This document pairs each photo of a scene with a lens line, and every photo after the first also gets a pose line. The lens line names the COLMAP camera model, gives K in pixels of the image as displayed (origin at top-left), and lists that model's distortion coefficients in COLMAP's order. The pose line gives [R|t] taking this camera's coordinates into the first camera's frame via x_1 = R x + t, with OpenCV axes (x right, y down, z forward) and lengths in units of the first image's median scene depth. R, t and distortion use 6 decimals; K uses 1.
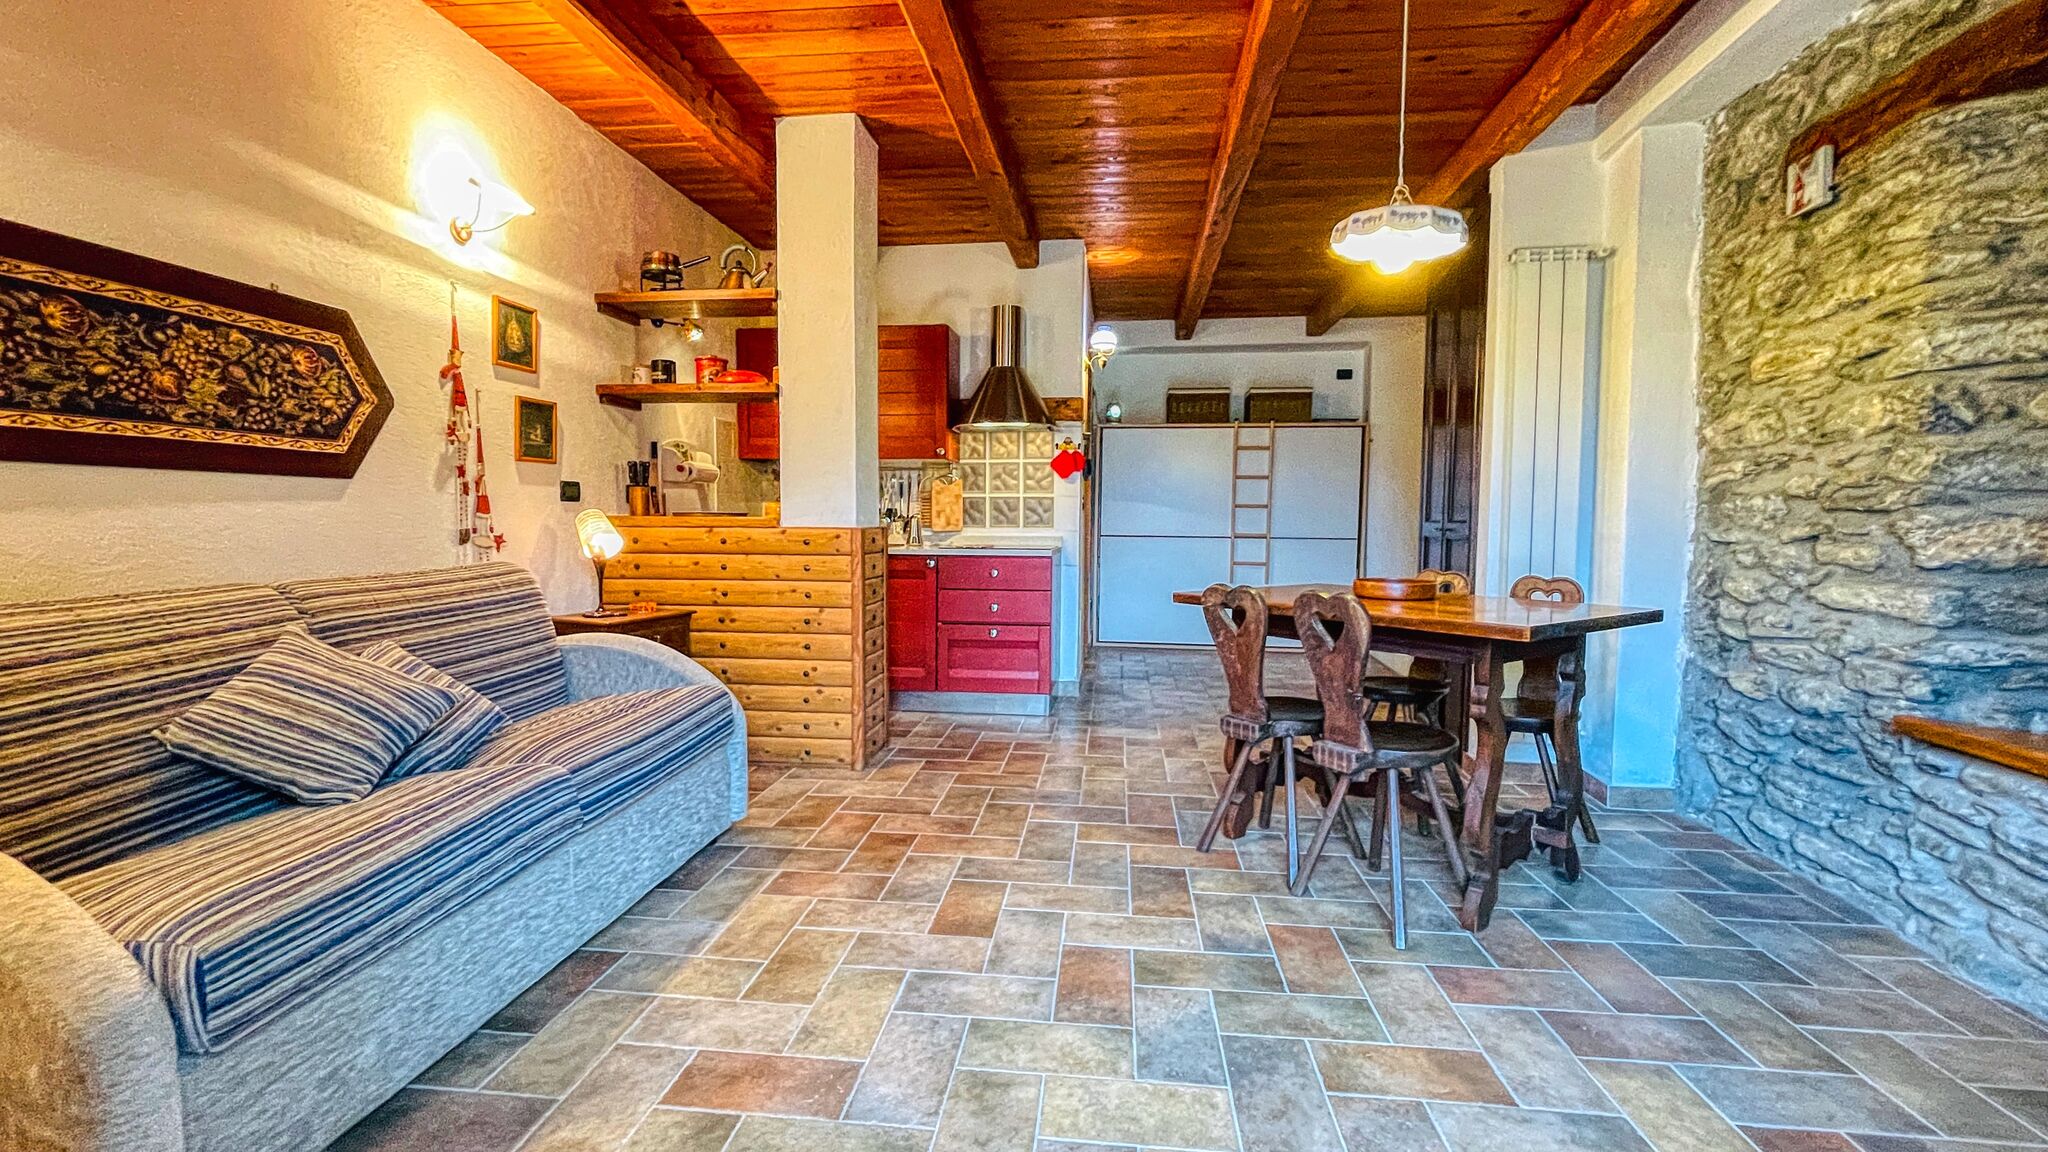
lens RADIAL K [[861.0, 0, 1012.2], [0, 861.0, 576.1], [0, 0, 1]] dist [0.001589, -0.000783]
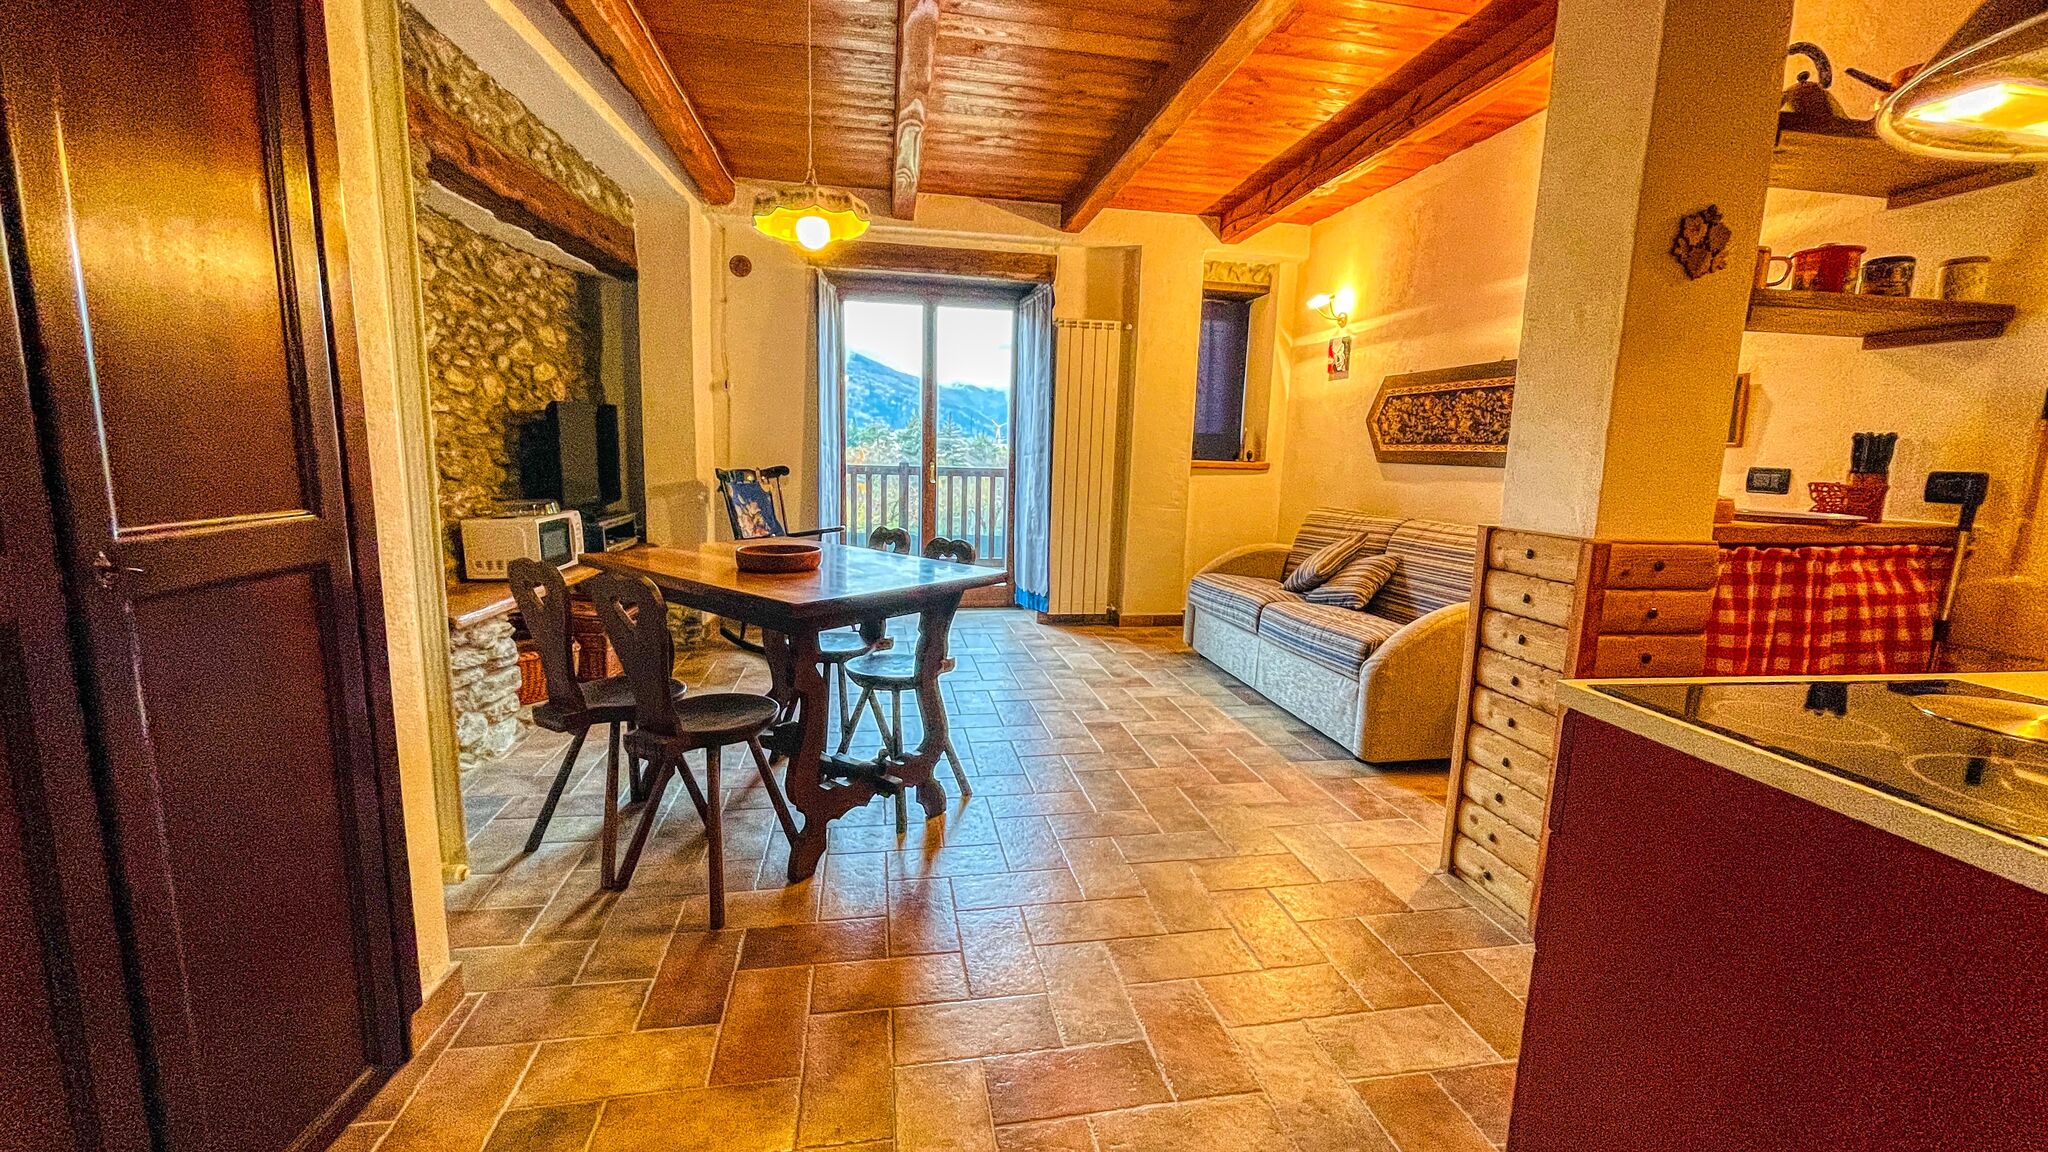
lens RADIAL K [[824.4, 0, 1014.7], [0, 824.4, 585.8], [0, 0, 1]] dist [-0.002252, -0.000056]
pose [[-0.959210, 0.014788, -0.282307, 0.480595], [-0.052246, 0.972154, 0.228443, -0.187259], [0.277824, 0.233874, -0.931728, 2.046976]]
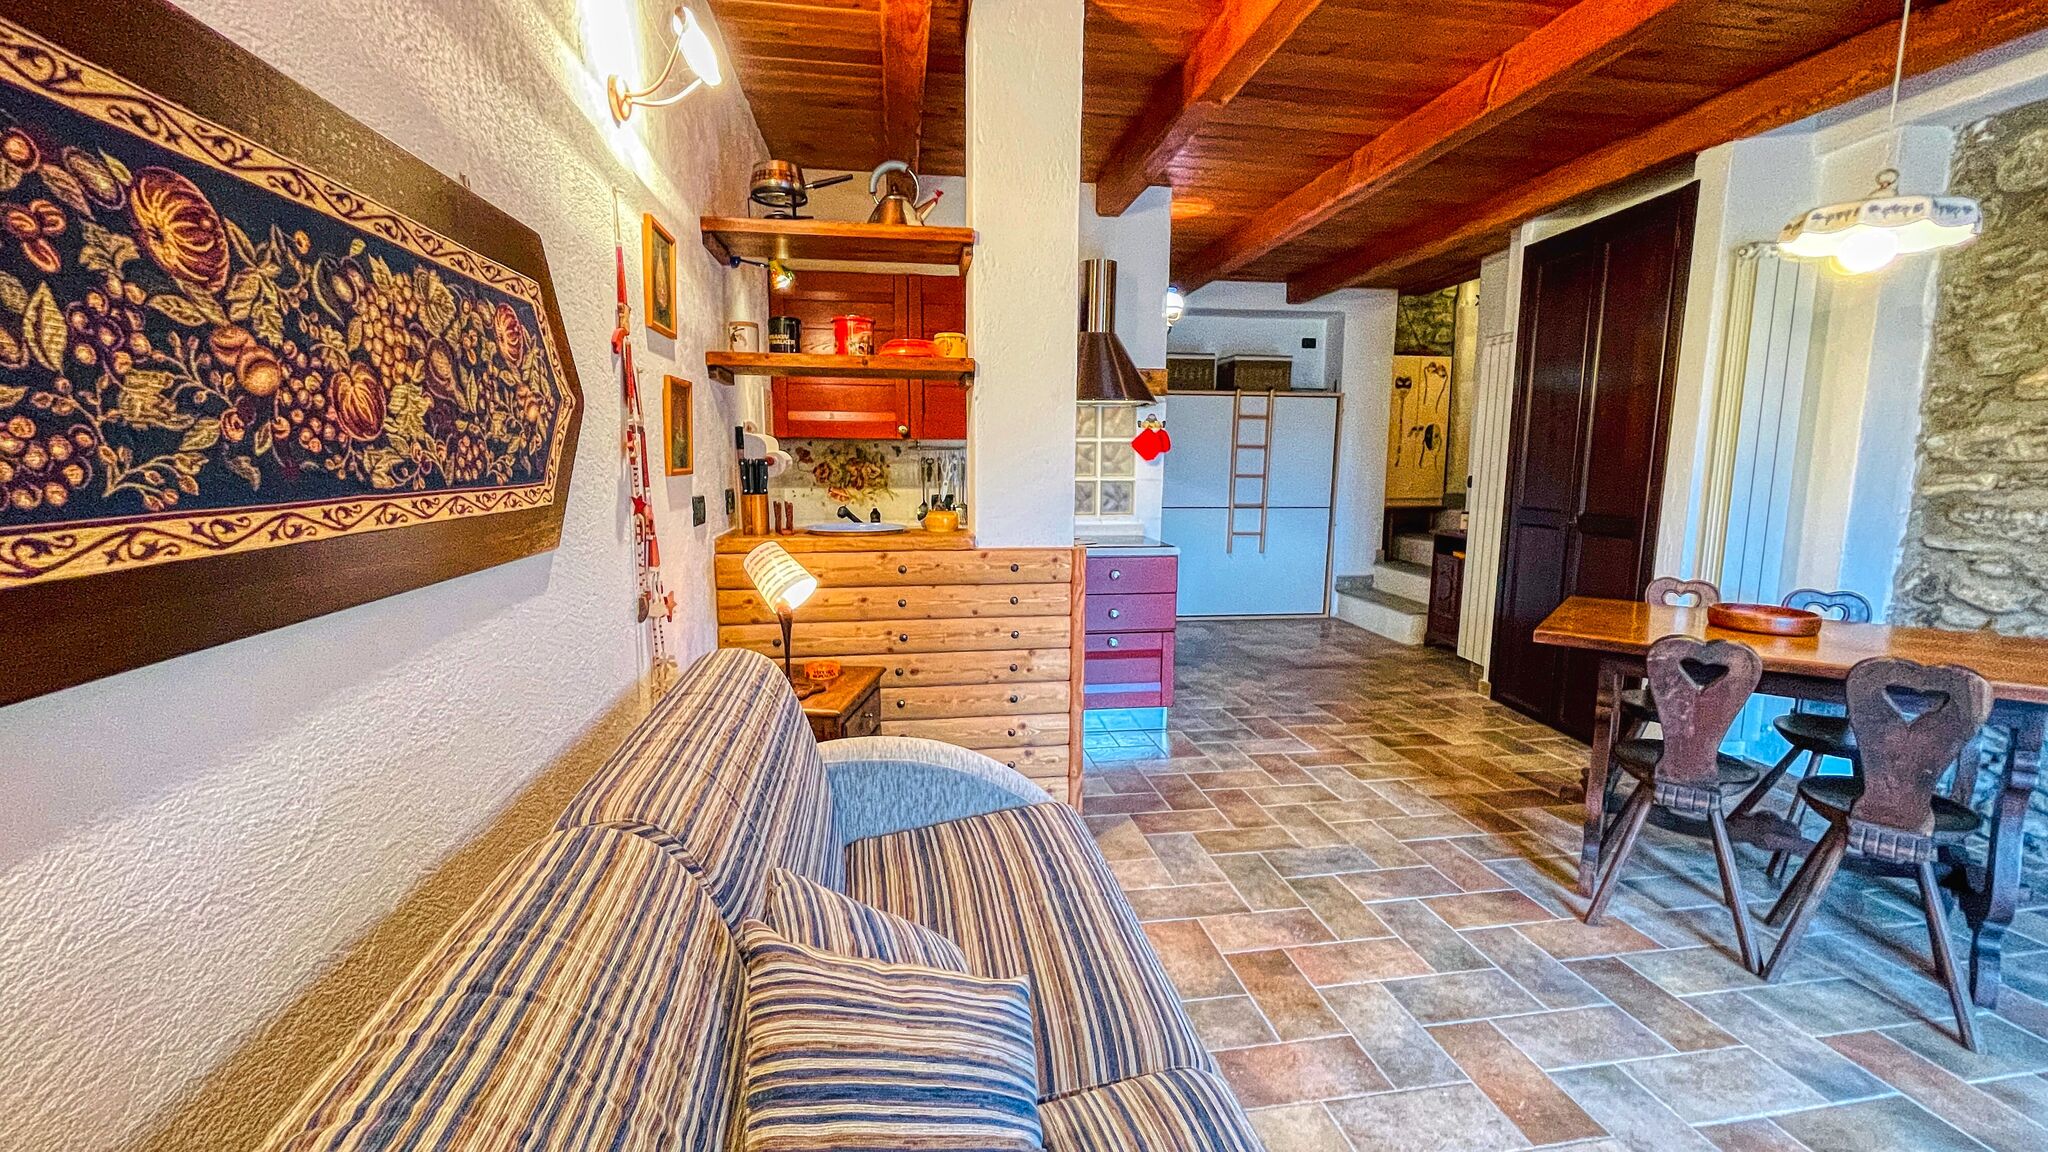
lens RADIAL K [[824.4, 0, 1017.6], [0, 824.4, 575.3], [0, 0, 1]] dist [-0.002252, -0.000056]
pose [[0.963218, -0.040832, 0.265602, -0.594969], [0.020569, 0.996691, 0.078633, -0.124694], [-0.267934, -0.070277, 0.960871, 0.393300]]
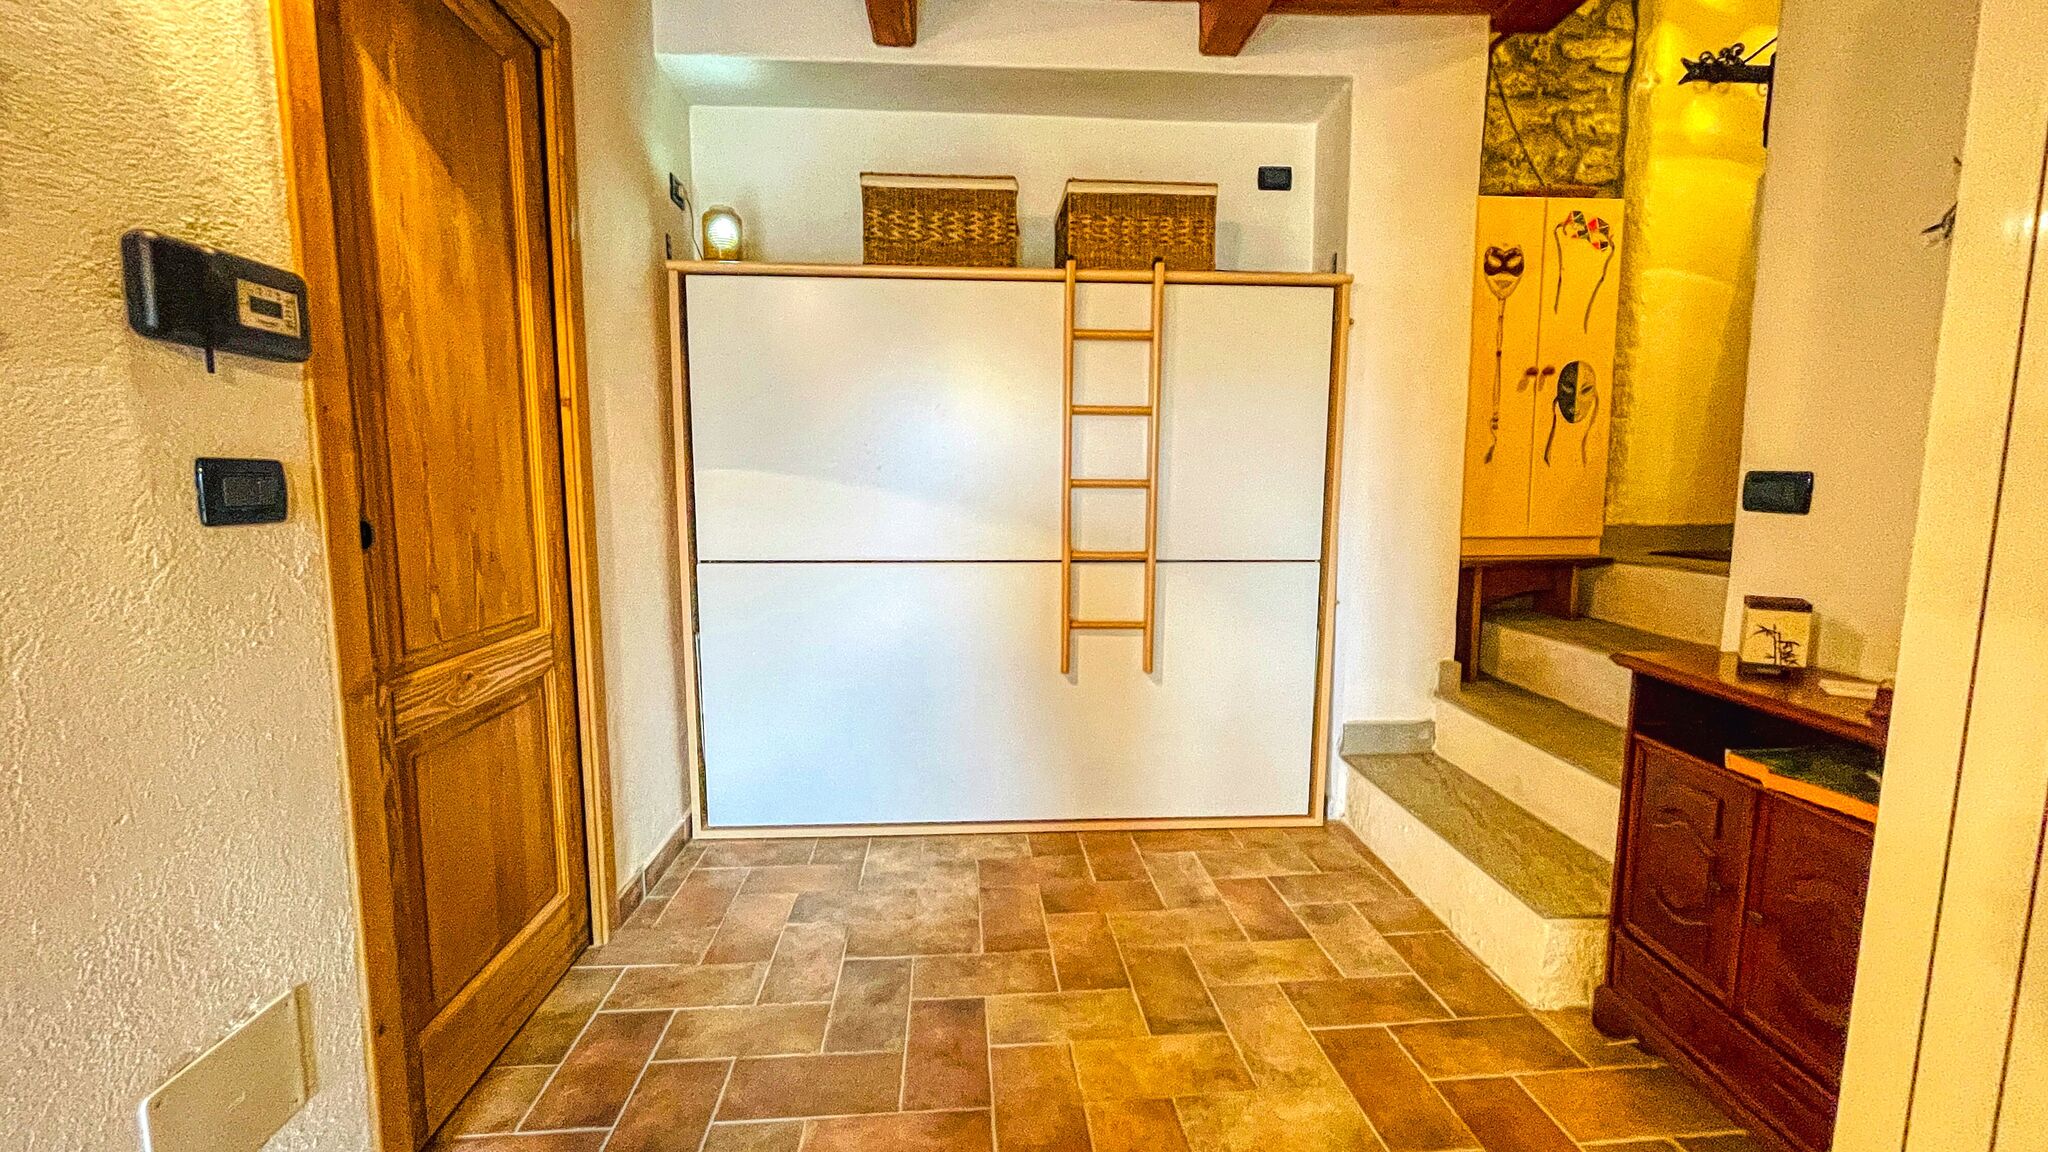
lens RADIAL K [[793.8, 0, 1015.1], [0, 793.8, 576.8], [0, 0, 1]] dist [-0.002647, 0.000566]
pose [[0.982534, -0.026644, 0.184165, 0.488097], [0.019141, 0.998917, 0.042402, -0.142379], [-0.185096, -0.038136, 0.981980, 1.724579]]
